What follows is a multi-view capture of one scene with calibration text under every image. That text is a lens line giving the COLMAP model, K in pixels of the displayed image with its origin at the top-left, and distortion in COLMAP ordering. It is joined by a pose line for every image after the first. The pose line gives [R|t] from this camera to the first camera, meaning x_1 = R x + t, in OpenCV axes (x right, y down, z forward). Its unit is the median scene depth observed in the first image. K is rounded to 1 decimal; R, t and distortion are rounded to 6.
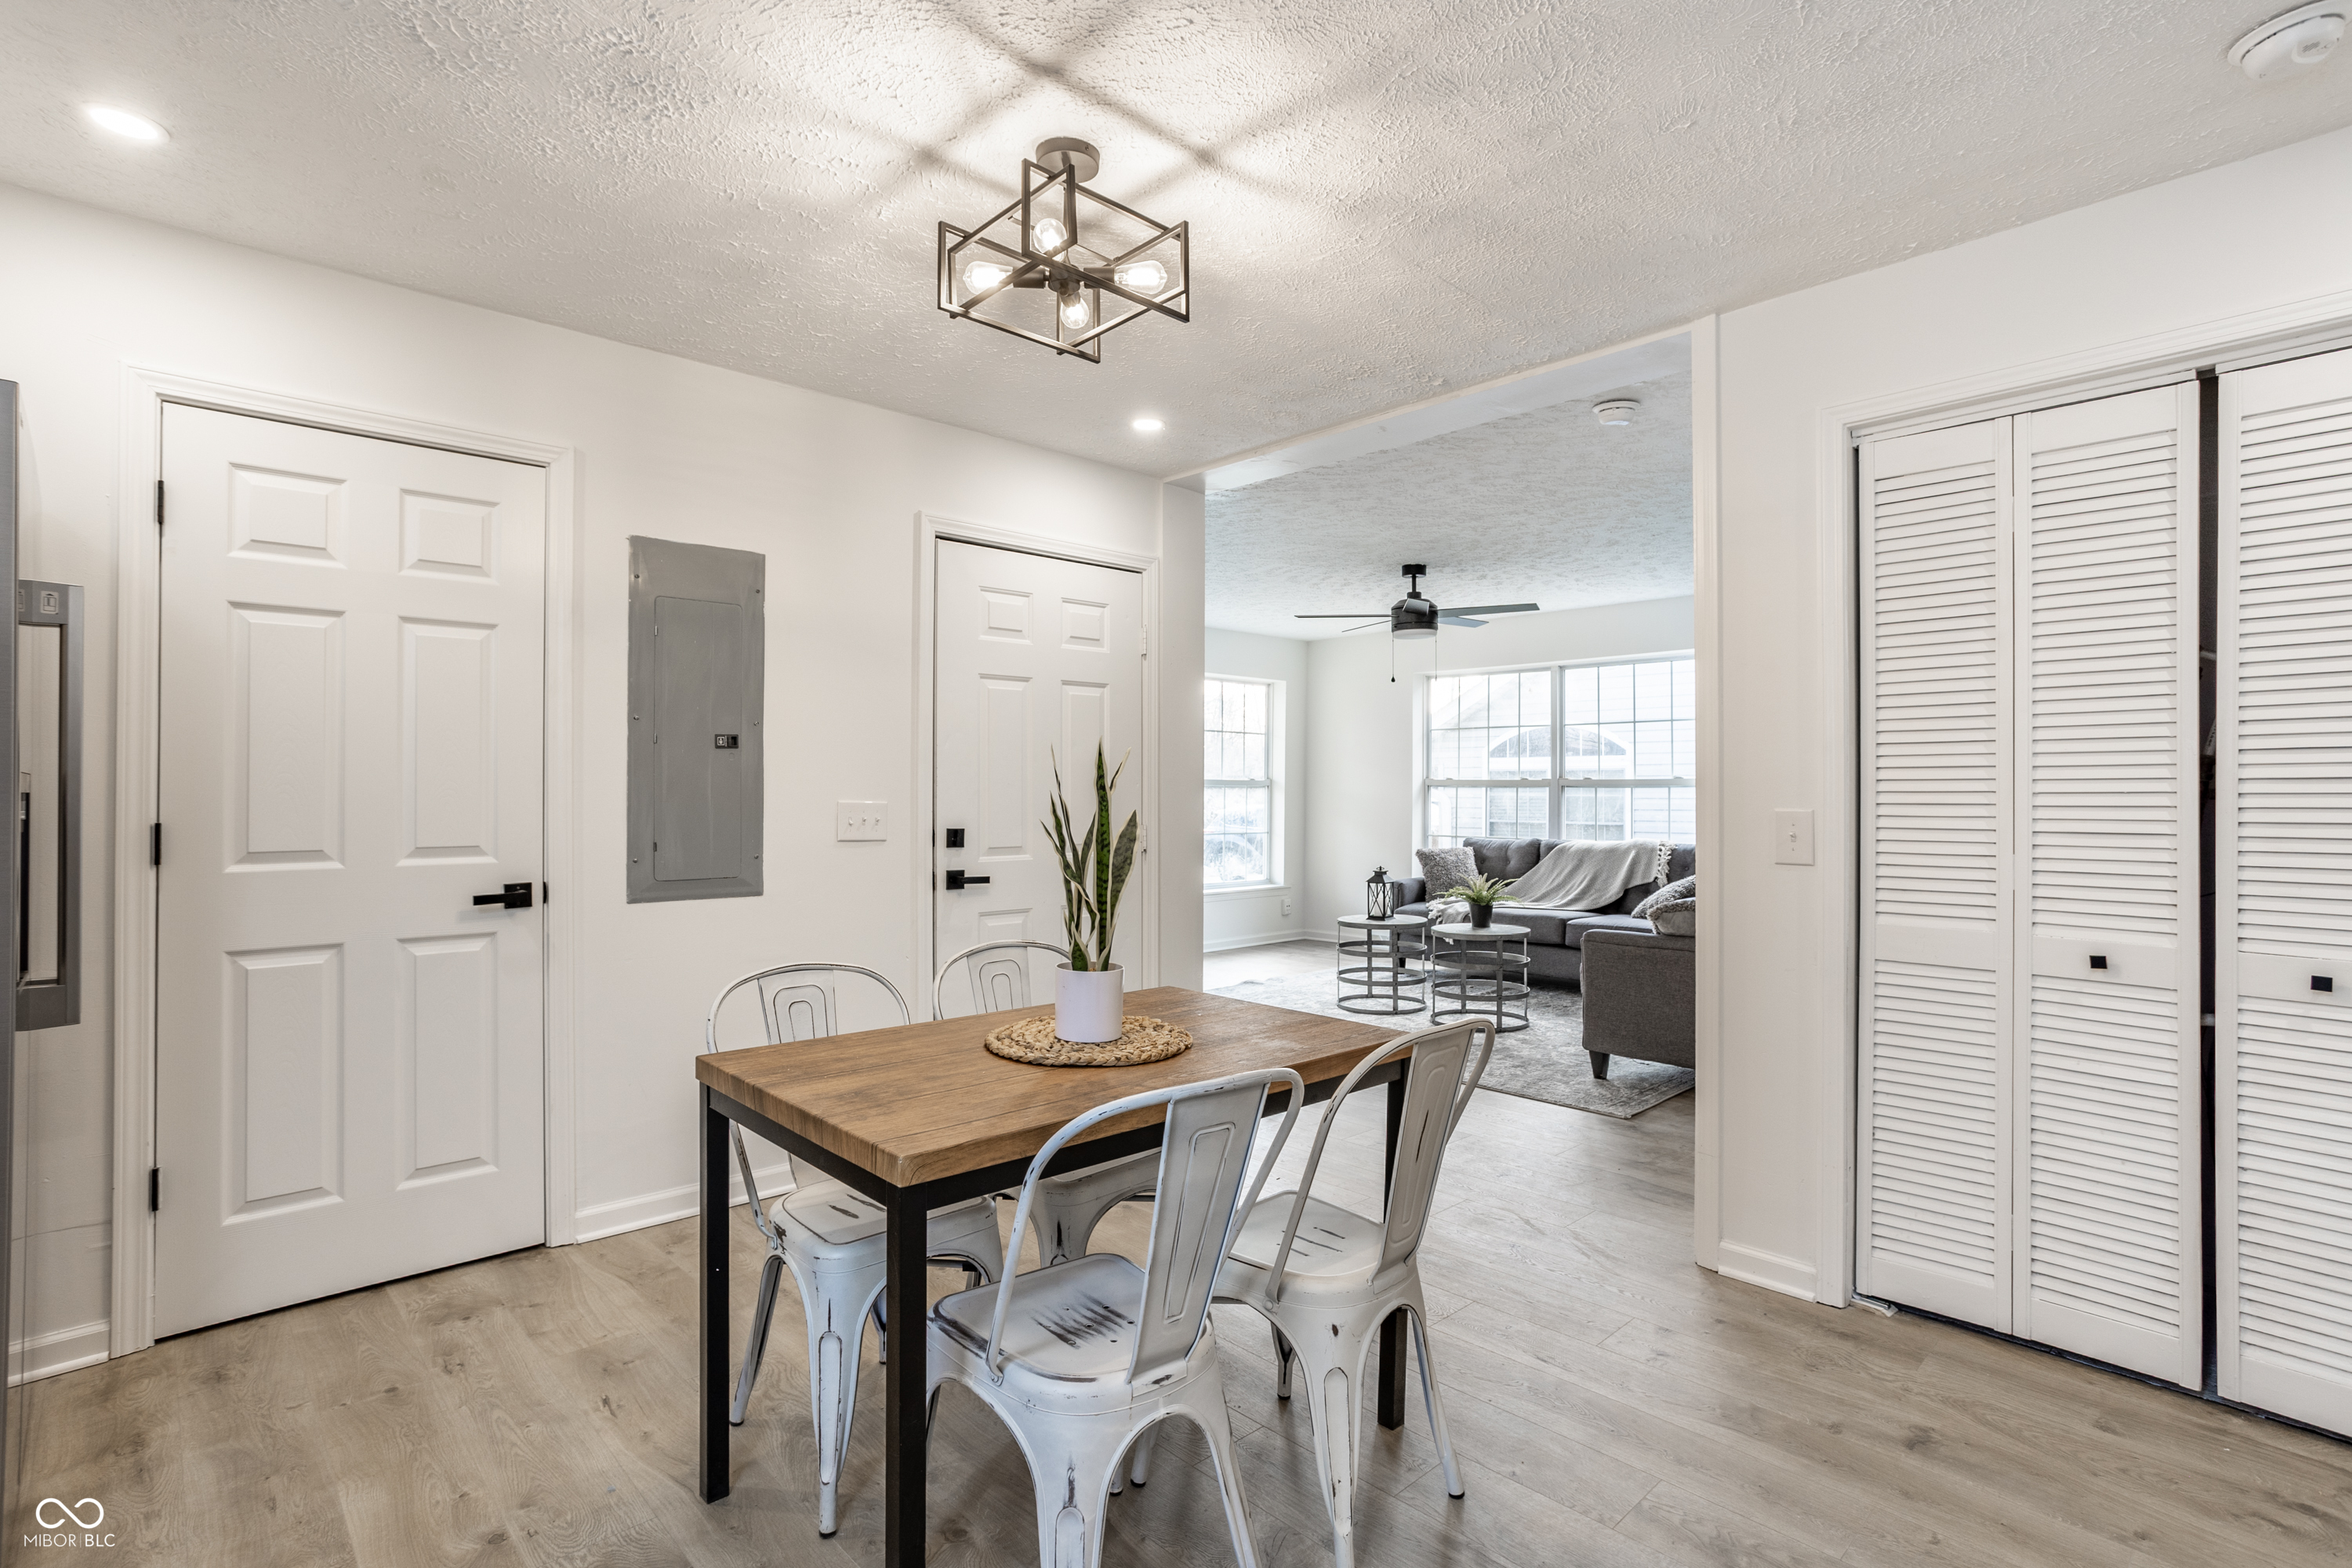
lens RADIAL K [[1139.5, 0, 1182.1], [0, 1139.5, 780.0], [0, 0, 1]] dist [-0.039522, 0.022145]
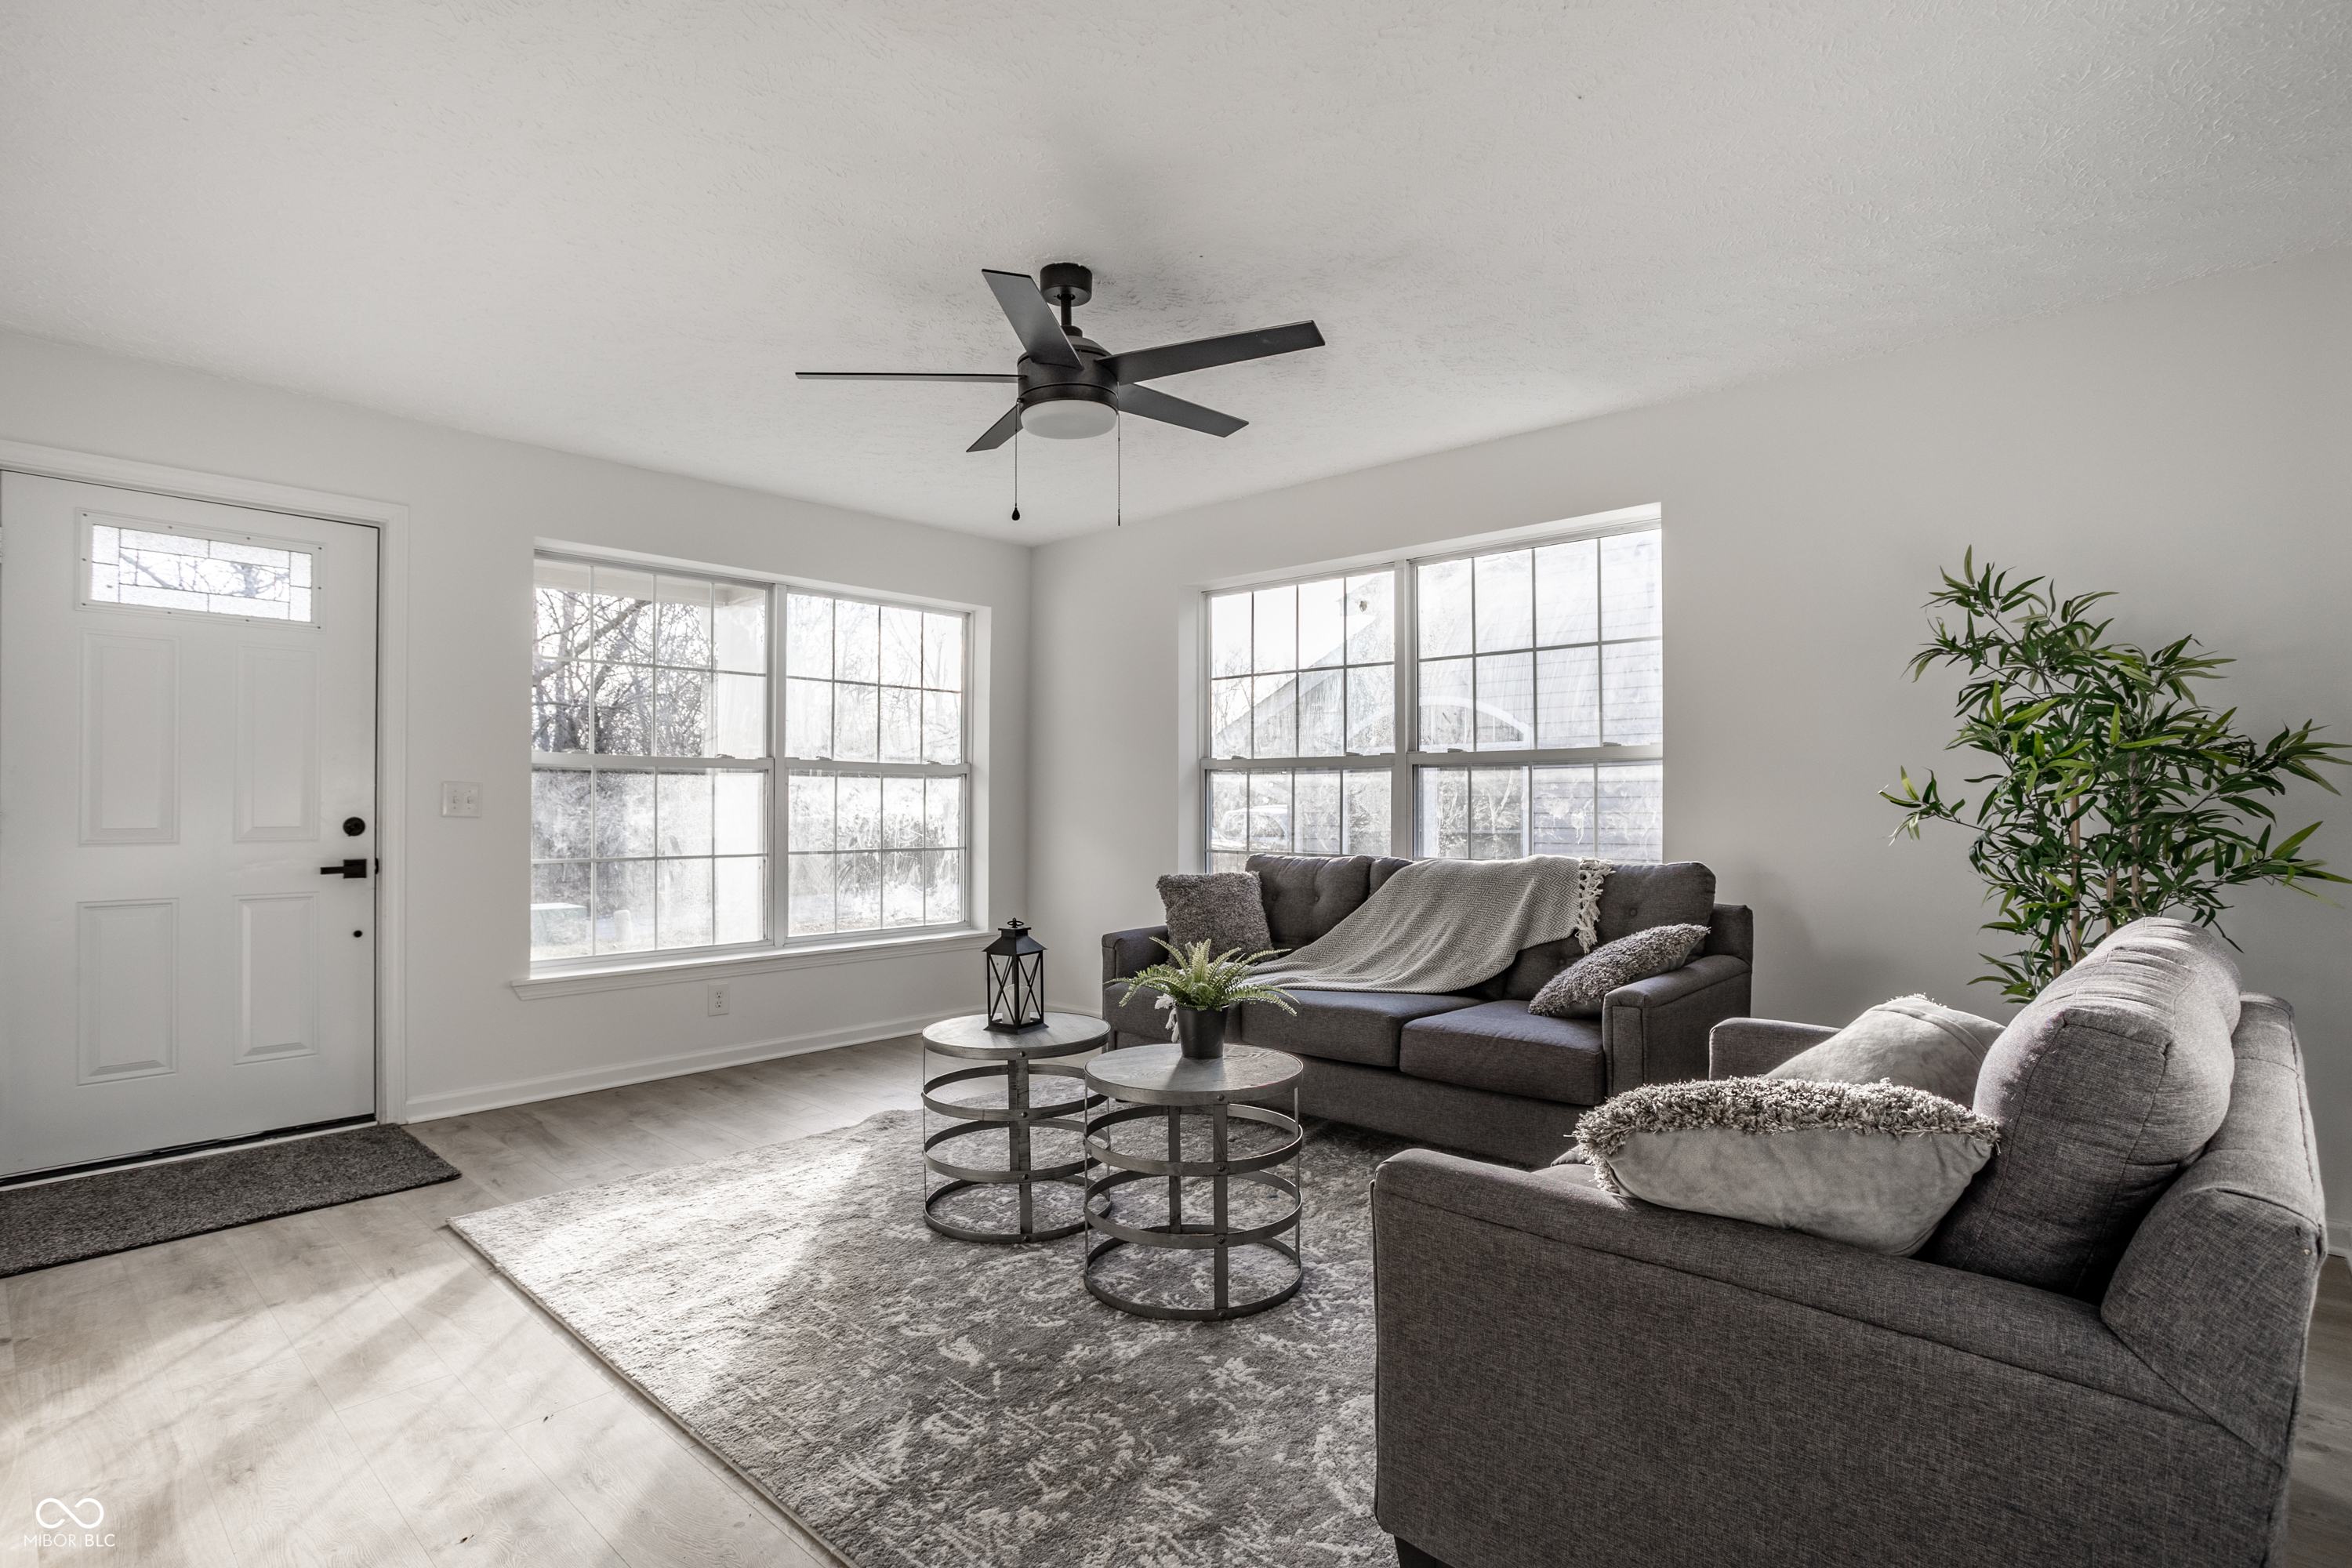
lens RADIAL K [[1139.5, 0, 1178.3], [0, 1139.5, 801.5], [0, 0, 1]] dist [-0.039522, 0.022145]
pose [[0.997161, -0.005809, 0.075070, 0.174980], [0.005144, 0.999946, 0.009049, 0.018742], [-0.075119, -0.008637, 0.997137, 0.437343]]
